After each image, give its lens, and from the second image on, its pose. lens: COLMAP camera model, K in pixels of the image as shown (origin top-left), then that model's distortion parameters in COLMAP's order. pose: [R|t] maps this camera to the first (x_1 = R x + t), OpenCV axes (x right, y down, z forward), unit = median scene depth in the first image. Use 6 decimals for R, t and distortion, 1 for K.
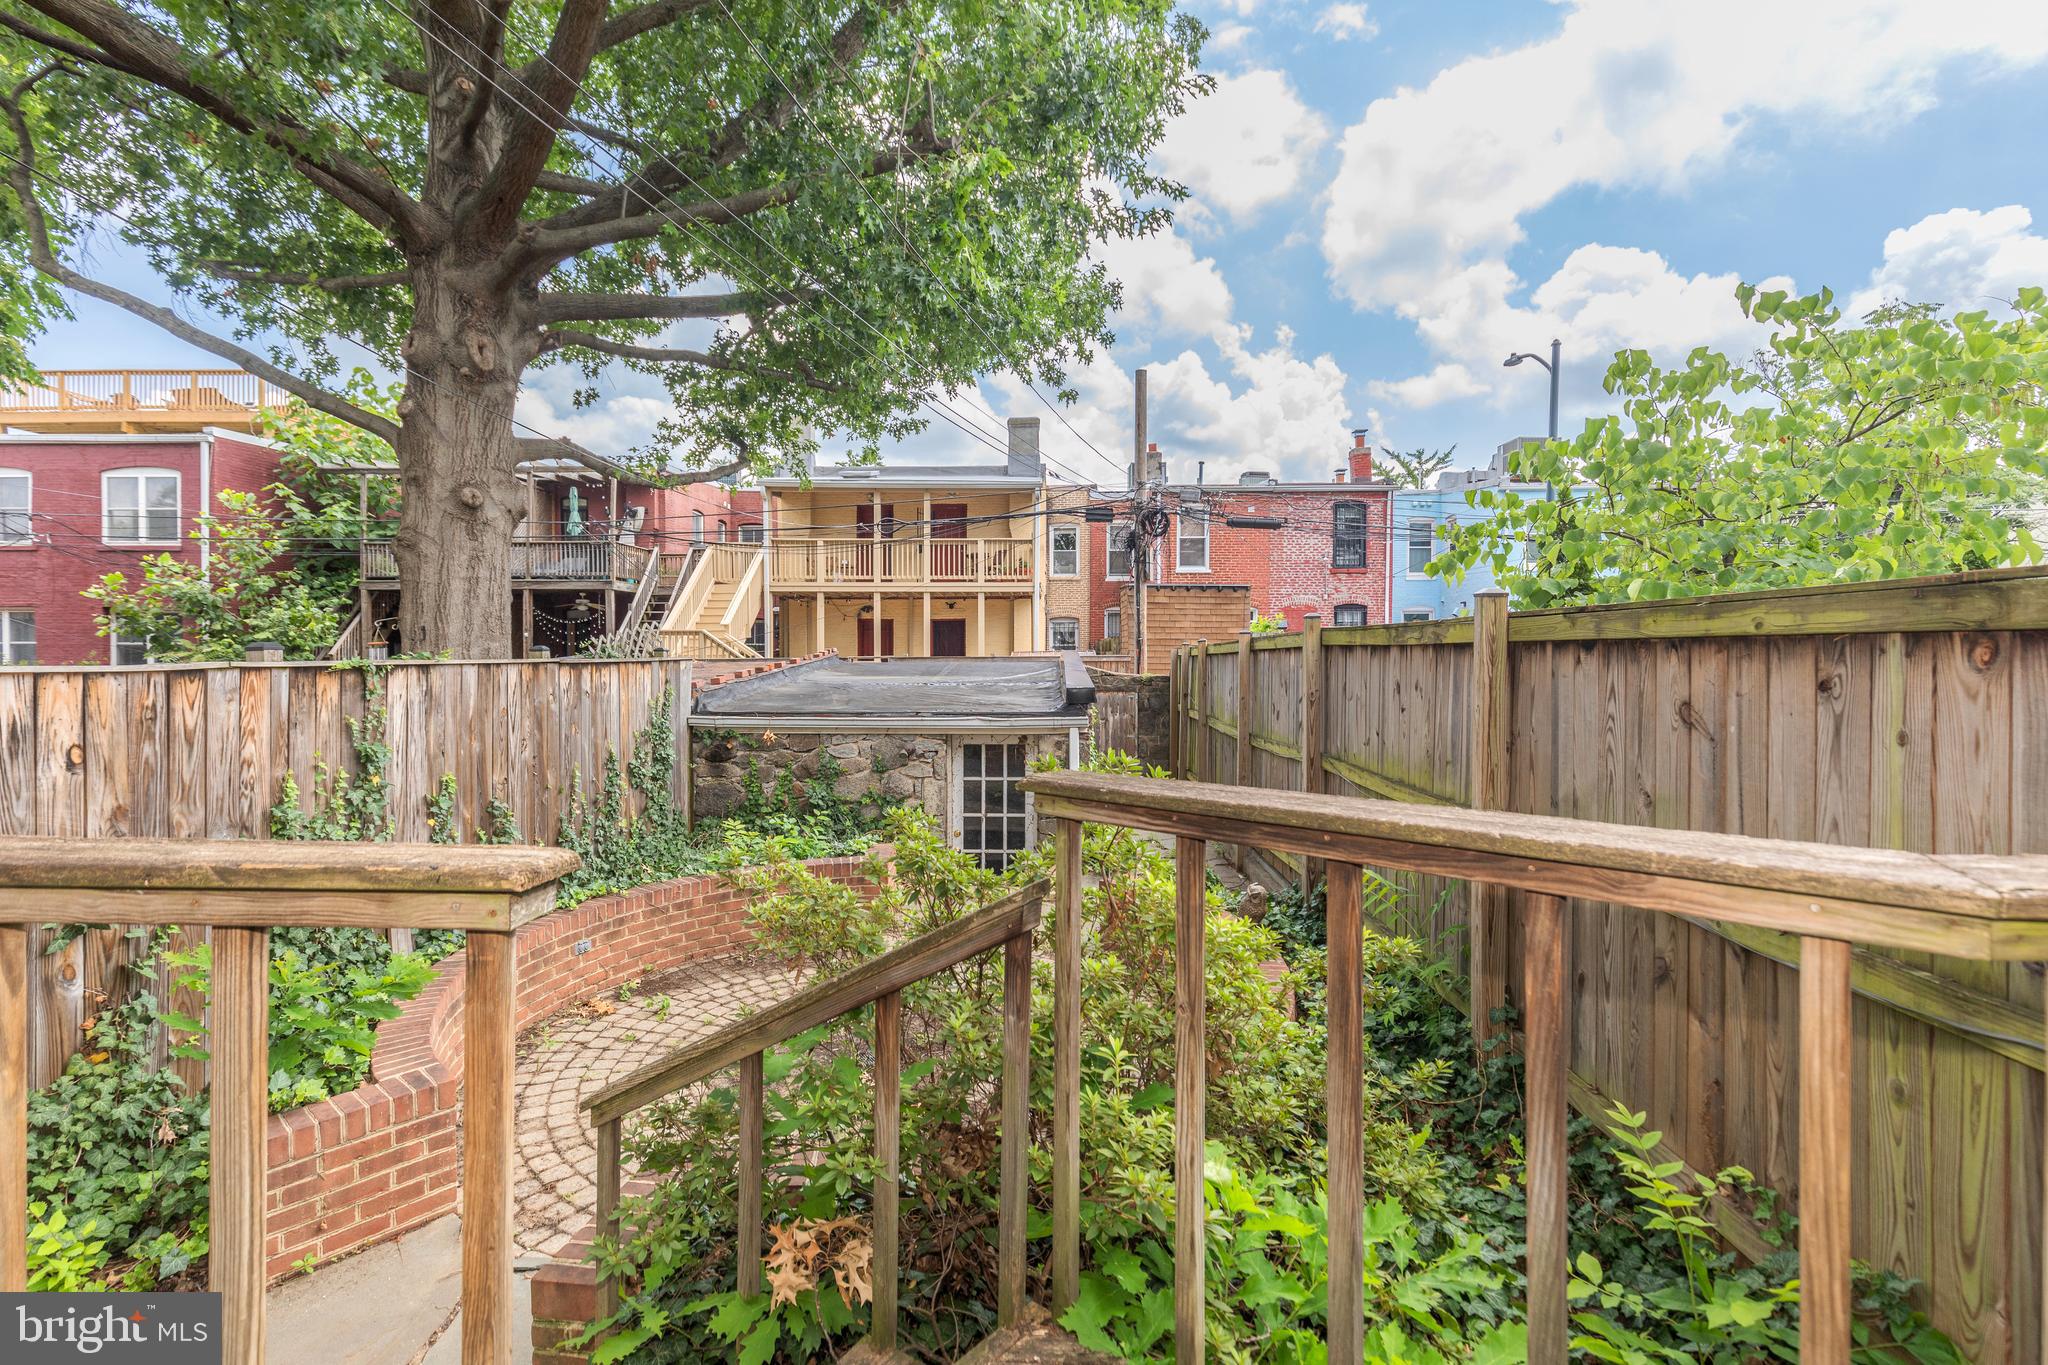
lens RADIAL K [[912.9, 0, 1017.4], [0, 912.9, 665.4], [0, 0, 1]] dist [0.003347, -0.000802]
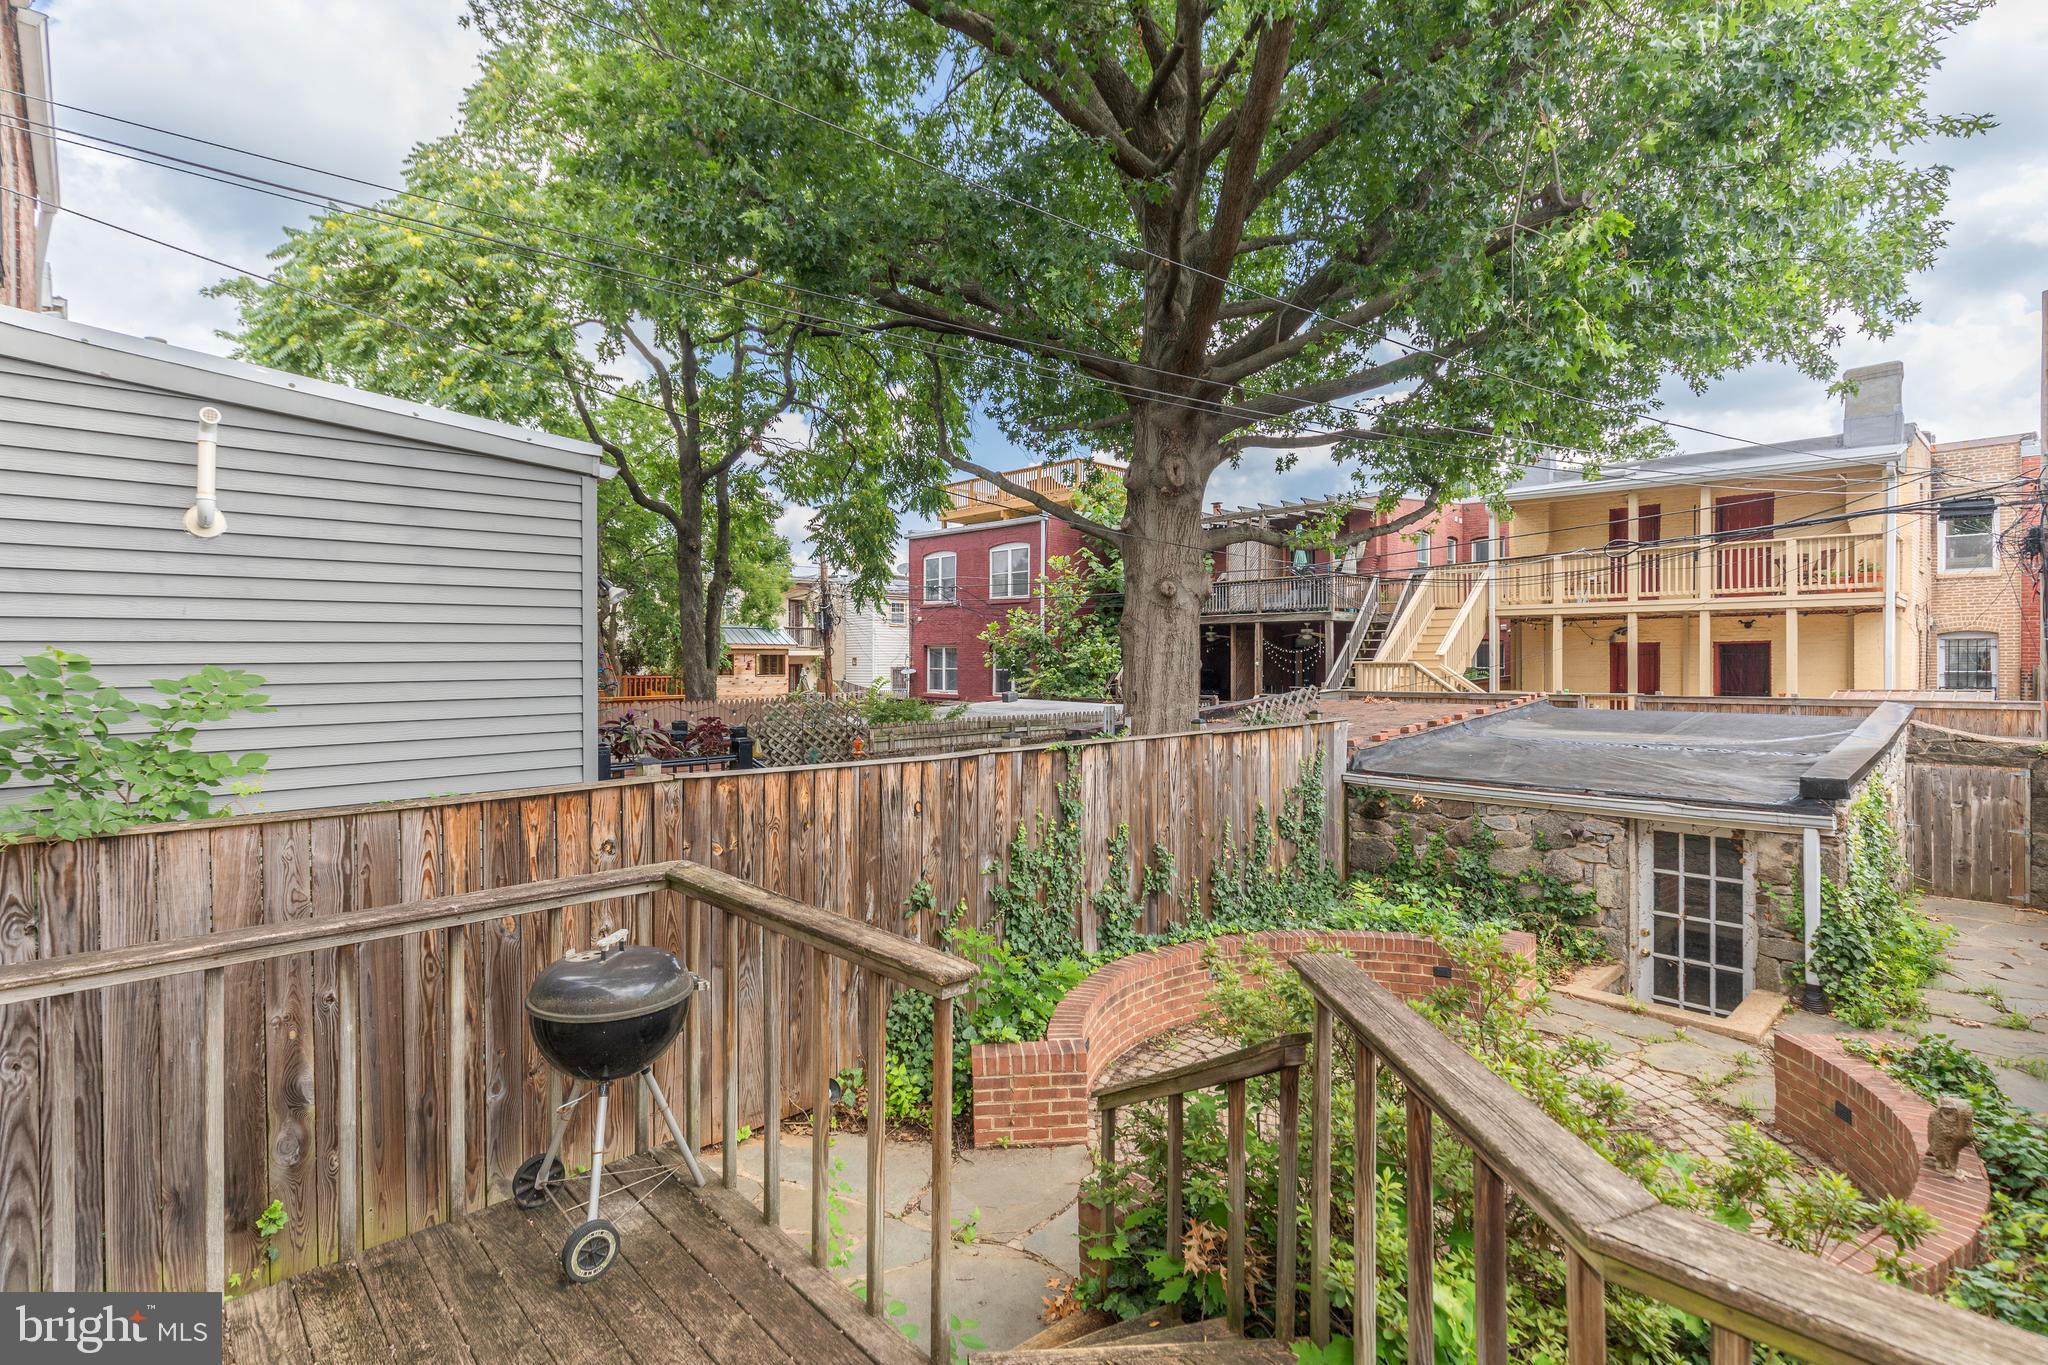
lens RADIAL K [[944.9, 0, 1015.3], [0, 944.9, 662.6], [0, 0, 1]] dist [0.002008, 0.000739]
pose [[0.719710, -0.000982, -0.694274, 0.130800], [-0.009889, 0.999883, -0.011666, -0.056739], [0.694204, 0.015262, 0.719616, -0.065538]]
